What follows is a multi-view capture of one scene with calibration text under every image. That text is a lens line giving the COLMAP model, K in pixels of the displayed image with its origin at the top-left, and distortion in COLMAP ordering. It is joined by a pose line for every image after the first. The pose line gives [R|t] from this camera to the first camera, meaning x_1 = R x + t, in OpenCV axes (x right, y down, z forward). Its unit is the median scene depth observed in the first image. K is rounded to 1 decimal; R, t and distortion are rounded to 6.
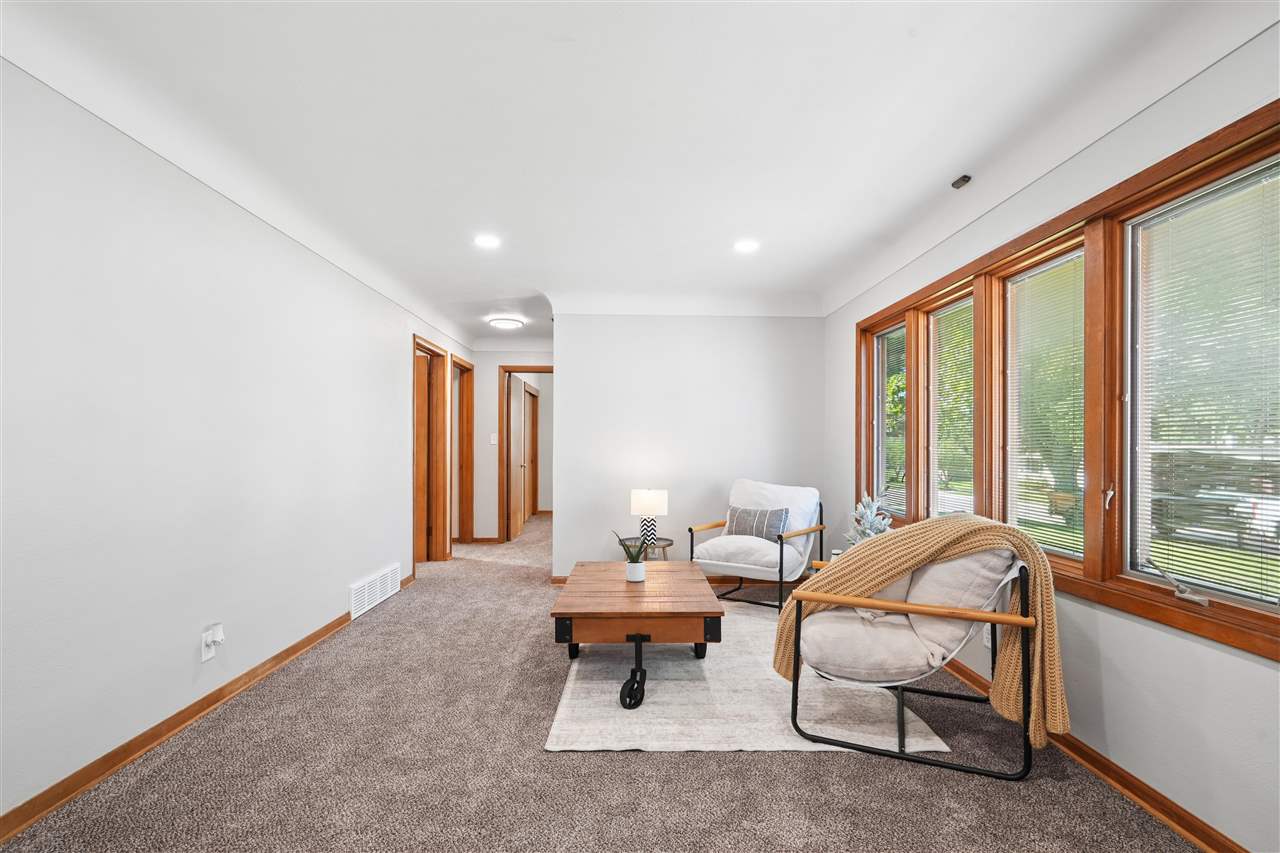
lens RADIAL K [[578.2, 0, 648.3], [0, 578.2, 447.7], [0, 0, 1]] dist [-0.000799, 0.000408]
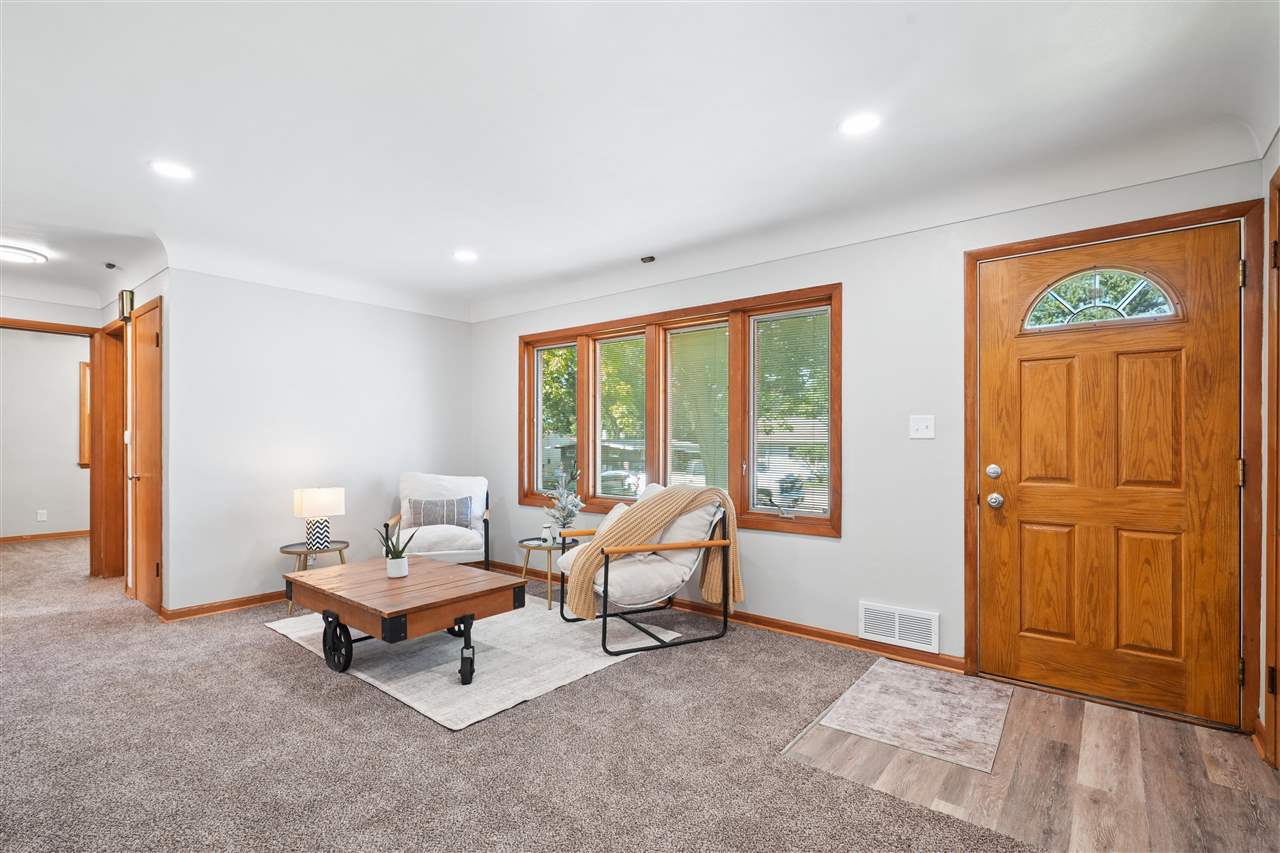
lens RADIAL K [[578.2, 0, 647.6], [0, 578.2, 446.0], [0, 0, 1]] dist [-0.000799, 0.000408]
pose [[0.652140, -0.008949, 0.758045, -0.596406], [0.002052, 0.999947, 0.010039, -0.001812], [-0.758095, -0.004992, 0.652125, 0.044279]]
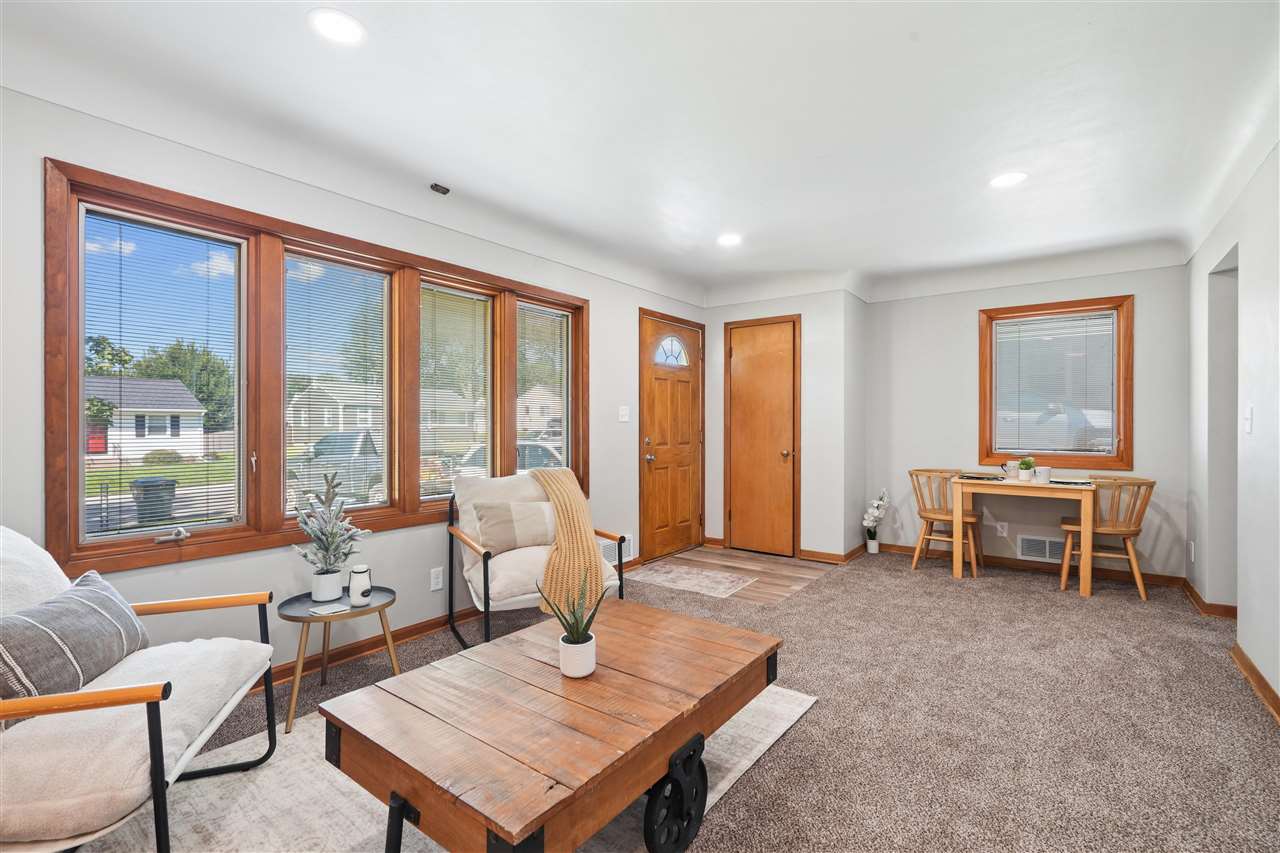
lens RADIAL K [[578.2, 0, 638.9], [0, 578.2, 423.0], [0, 0, 1]] dist [-0.000799, 0.000408]
pose [[-0.774504, -0.013306, 0.632429, -0.497034], [-0.008108, 0.999905, 0.011108, -0.020020], [-0.632517, 0.003475, -0.774538, 1.689774]]
